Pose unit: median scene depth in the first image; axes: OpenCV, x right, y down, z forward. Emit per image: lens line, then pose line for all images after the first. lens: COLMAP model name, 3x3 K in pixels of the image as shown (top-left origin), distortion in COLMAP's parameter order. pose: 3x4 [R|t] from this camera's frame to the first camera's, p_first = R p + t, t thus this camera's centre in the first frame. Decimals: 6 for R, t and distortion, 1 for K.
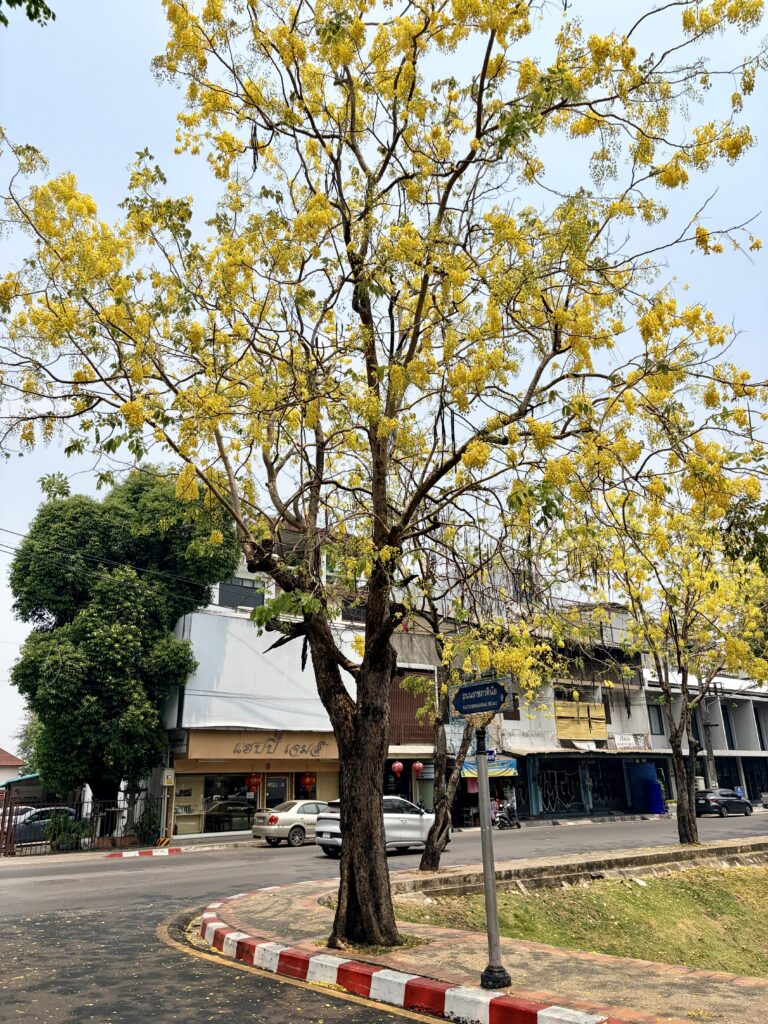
lens RADIAL K [[781.6, 0, 378.6], [0, 781.6, 513.7], [0, 0, 1]] dist [0.027369, -0.029663]
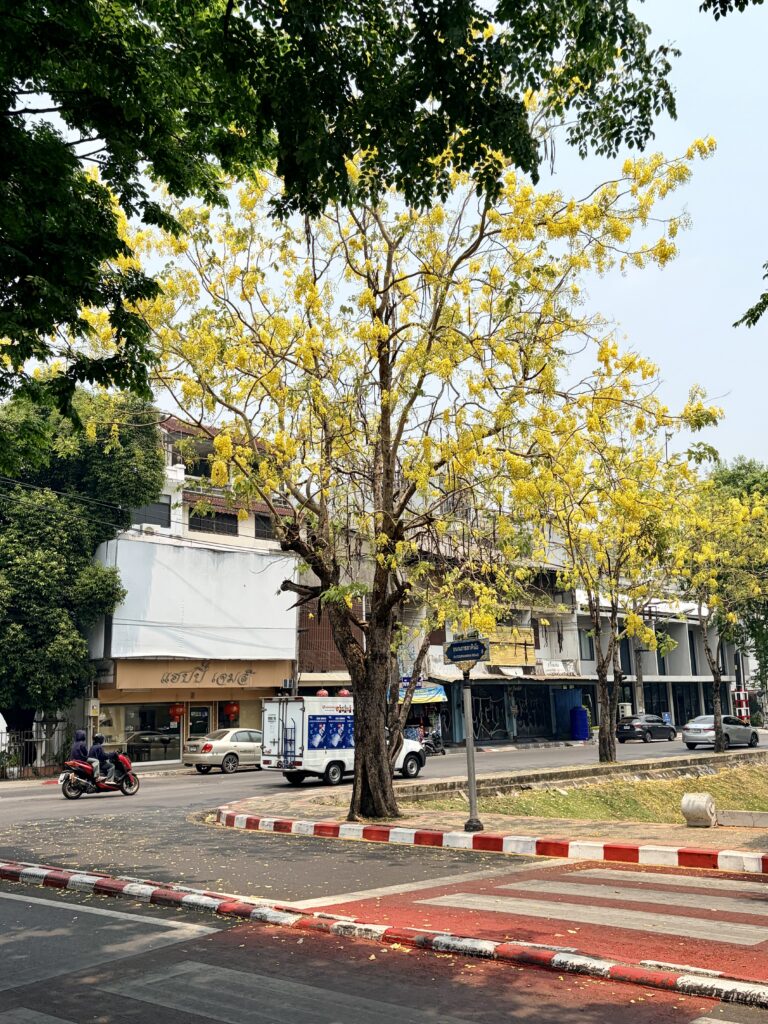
lens RADIAL K [[993.7, 0, 385.8], [0, 993.7, 512.9], [0, 0, 1]] dist [0.035398, 0.000000]
pose [[0.991479, 0.018602, 0.128929, -0.075571], [-0.035511, 0.990861, 0.130126, -0.073330], [-0.125330, -0.133596, 0.983079, -0.220251]]
